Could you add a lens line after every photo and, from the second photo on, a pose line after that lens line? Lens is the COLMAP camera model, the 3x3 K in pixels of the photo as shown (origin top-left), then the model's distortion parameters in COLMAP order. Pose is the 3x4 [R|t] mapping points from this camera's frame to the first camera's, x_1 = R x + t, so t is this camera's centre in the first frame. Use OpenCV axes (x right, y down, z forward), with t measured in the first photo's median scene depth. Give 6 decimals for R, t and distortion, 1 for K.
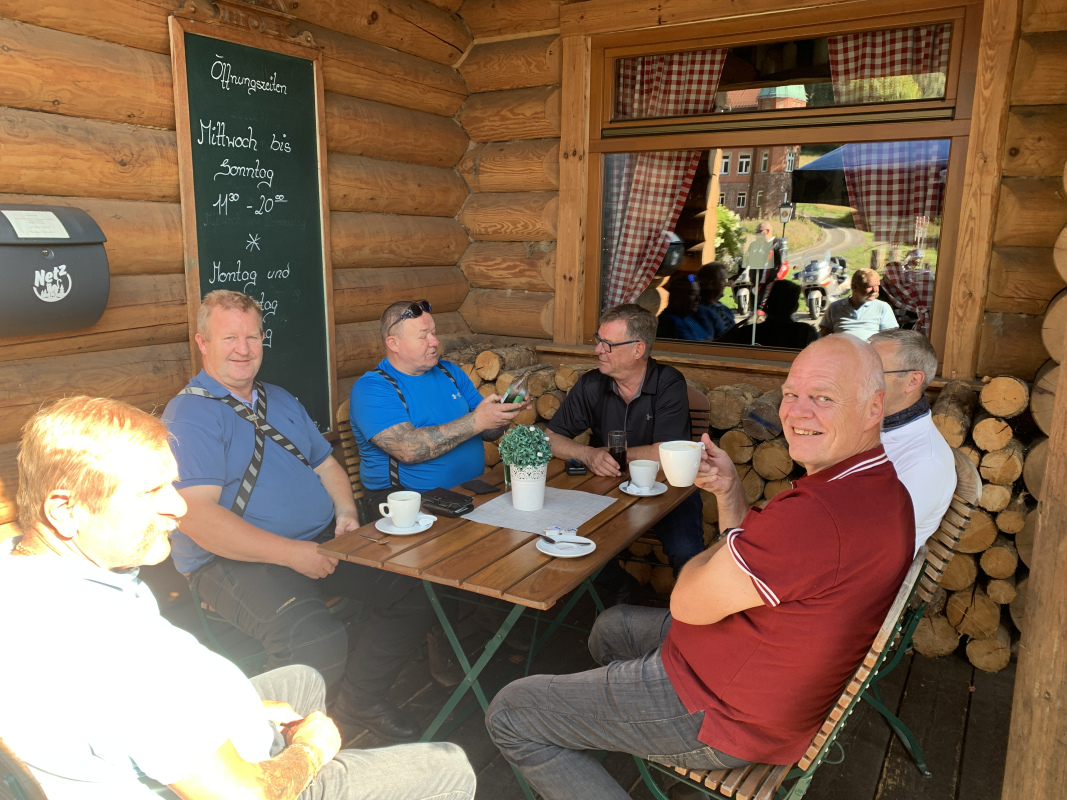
lens RADIAL K [[812.3, 0, 530.5], [0, 812.3, 397.2], [0, 0, 1]] dist [-0.012733, -0.005838]
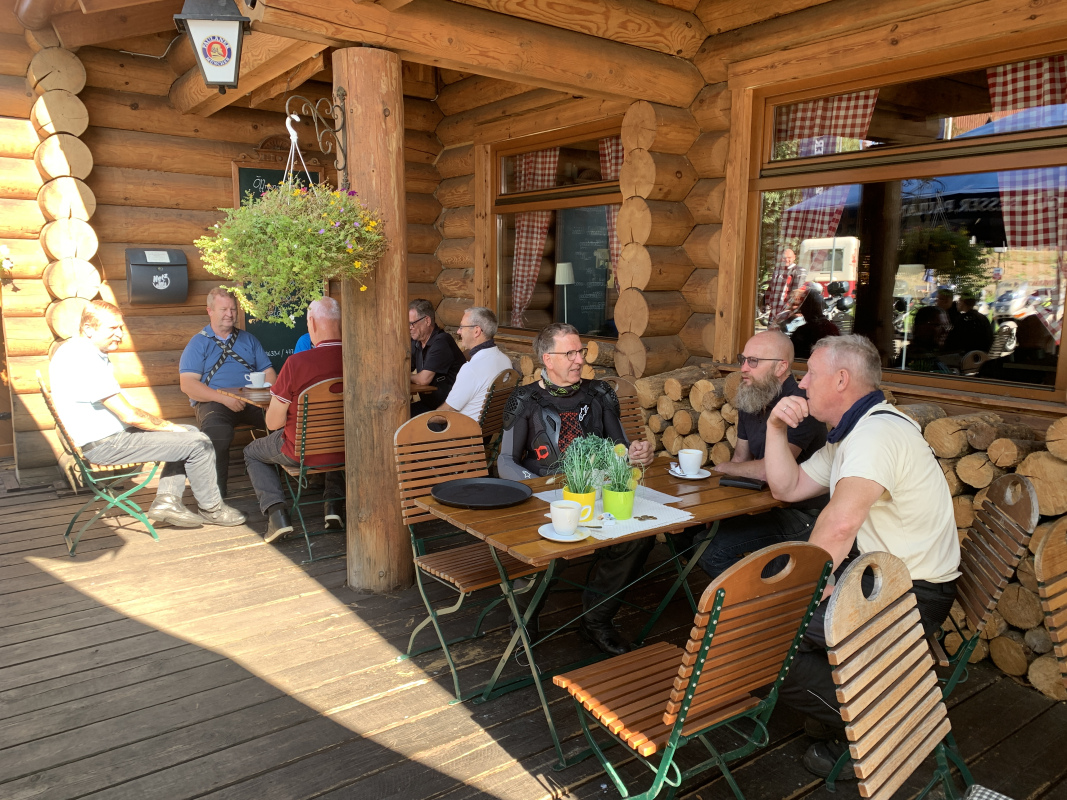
lens RADIAL K [[812.3, 0, 538.2], [0, 812.3, 402.3], [0, 0, 1]] dist [-0.012733, -0.005838]
pose [[0.924337, 0.060345, -0.376776, 0.820919], [-0.076660, 0.996652, -0.028442, 0.119034], [0.373798, 0.055173, 0.925868, -0.467683]]
